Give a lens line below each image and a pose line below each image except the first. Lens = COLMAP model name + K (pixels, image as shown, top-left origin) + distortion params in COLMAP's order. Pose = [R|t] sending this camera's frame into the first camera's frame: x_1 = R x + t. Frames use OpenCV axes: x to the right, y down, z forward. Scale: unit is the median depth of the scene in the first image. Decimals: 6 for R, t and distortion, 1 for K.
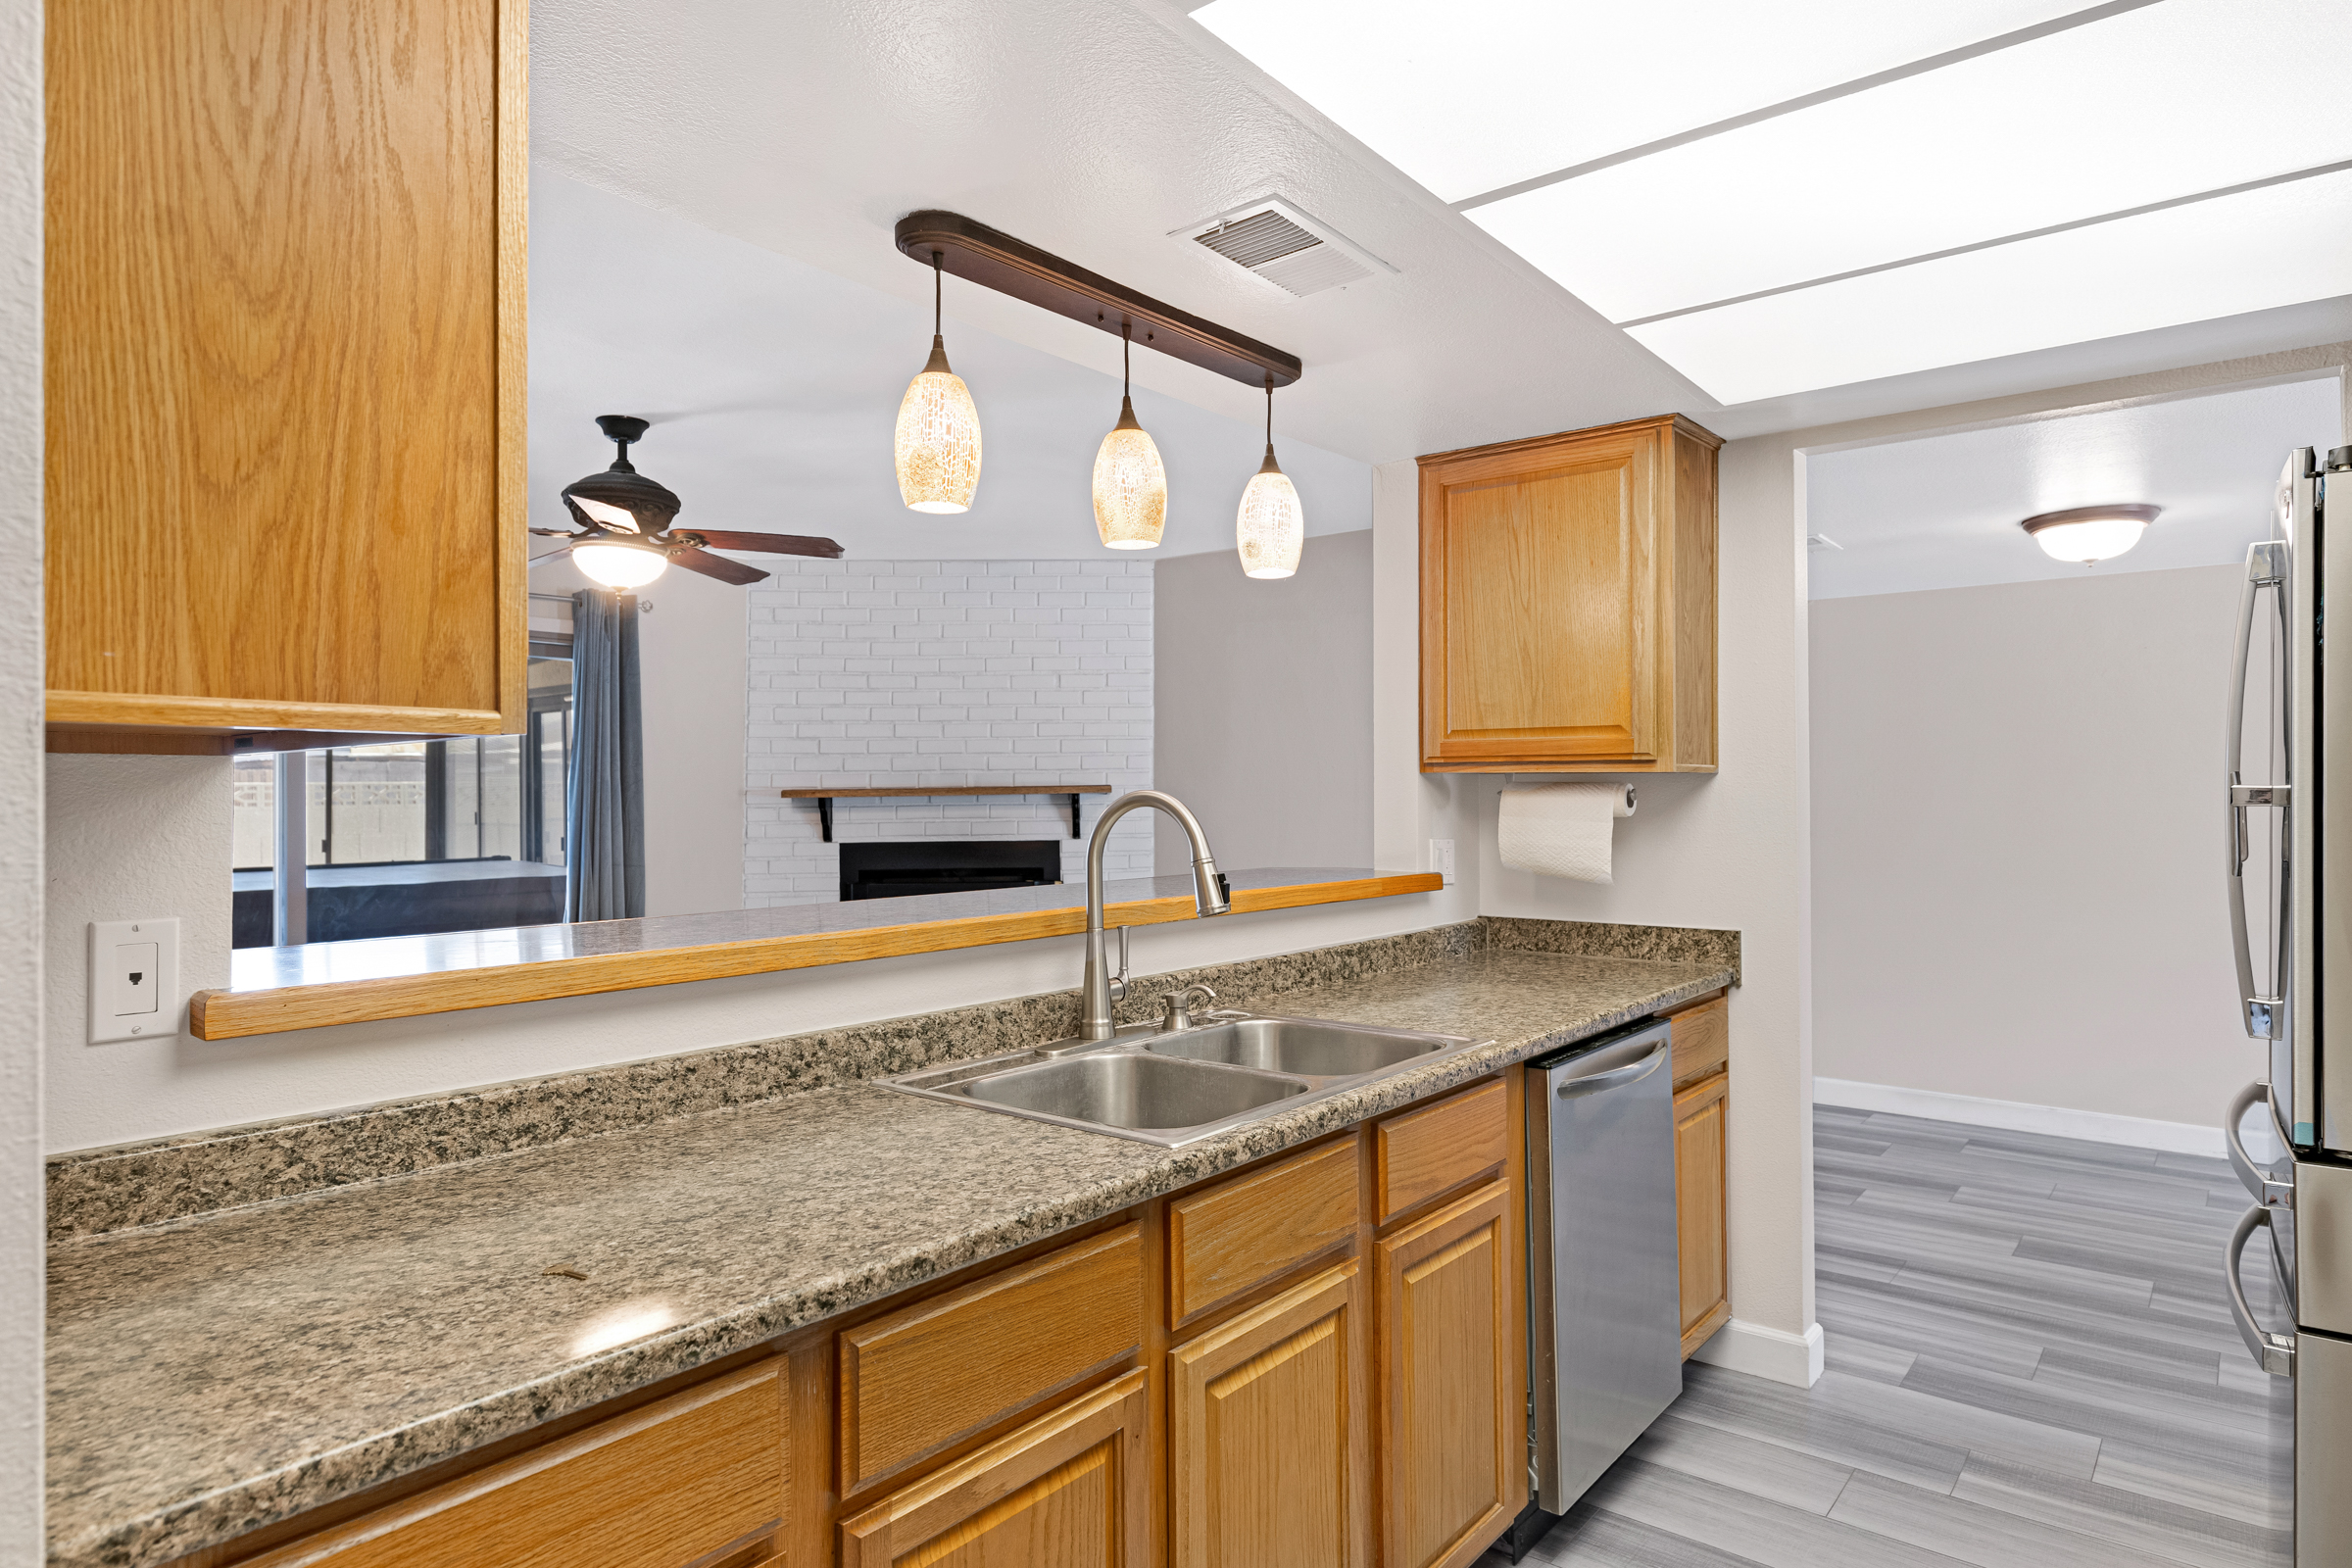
lens RADIAL K [[1346.9, 0, 1169.6], [0, 1346.9, 779.4], [0, 0, 1]] dist [0.005847, 0.000820]
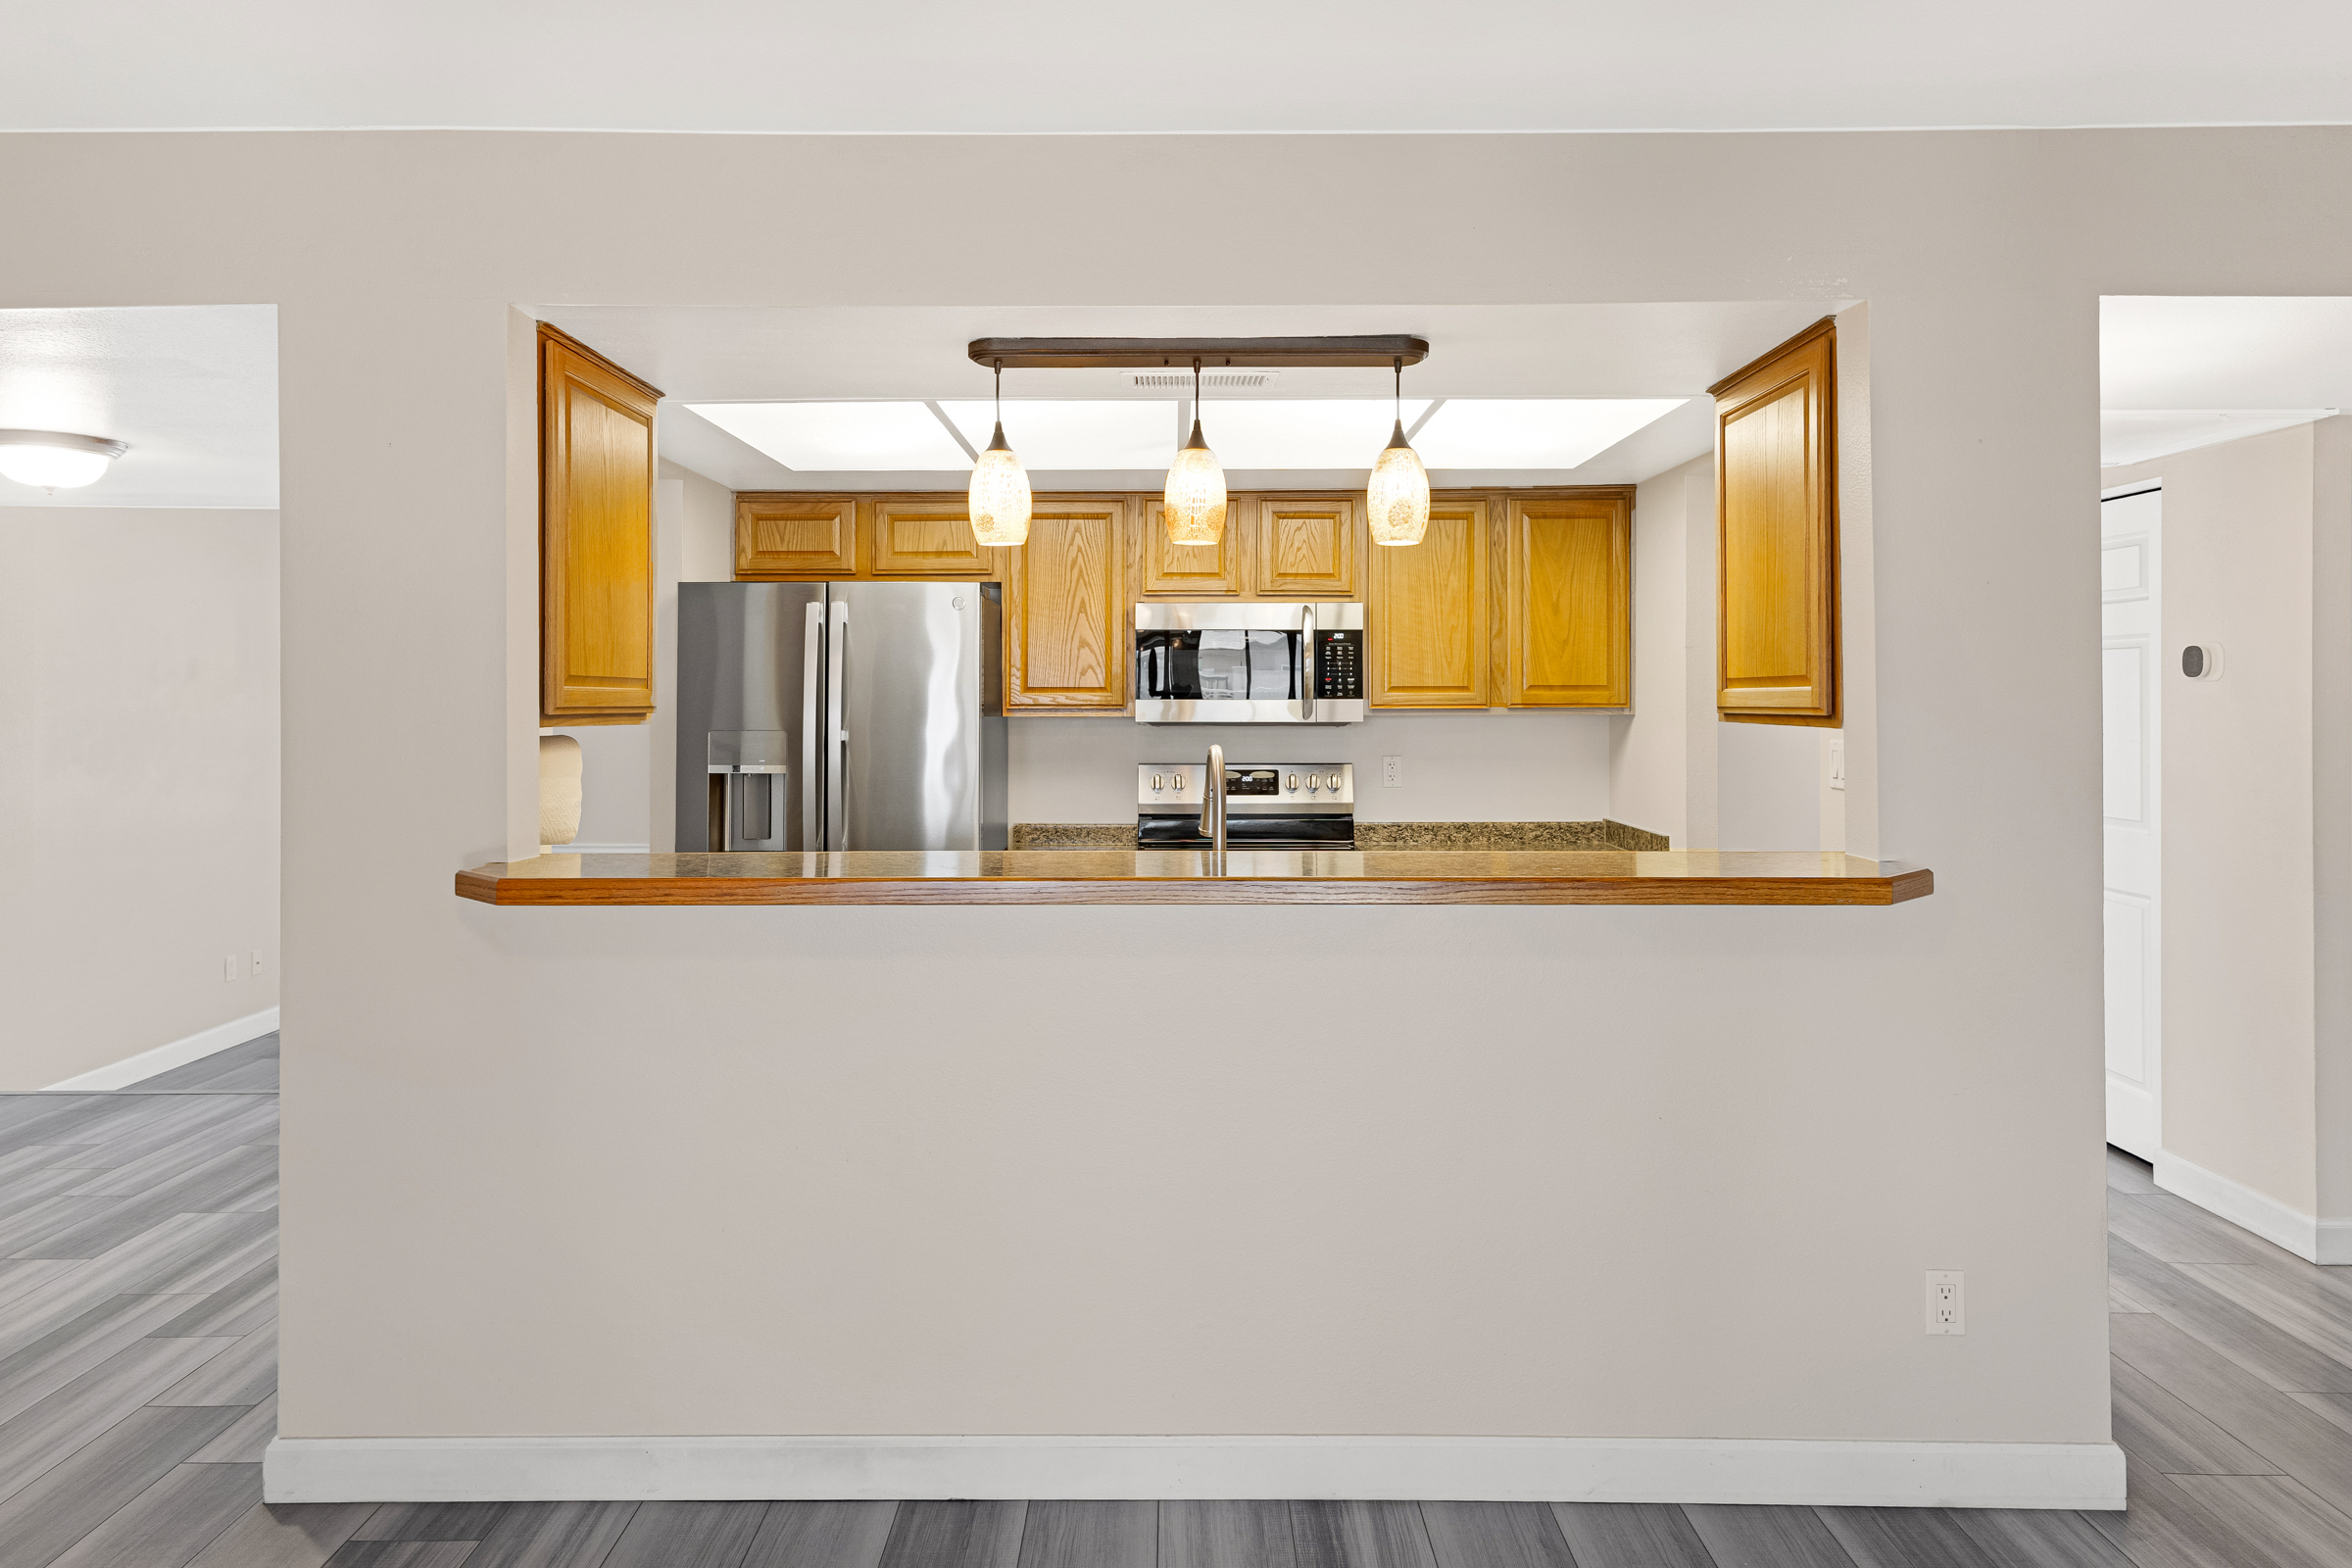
lens RADIAL K [[1452.9, 0, 1176.7], [0, 1452.9, 680.7], [0, 0, 1]] dist [0.026095, 0.000458]
pose [[-0.632455, 0.012165, 0.774501, -0.675090], [-0.004308, 0.999806, -0.019222, -0.016380], [-0.774585, -0.015494, -0.632280, 1.215104]]
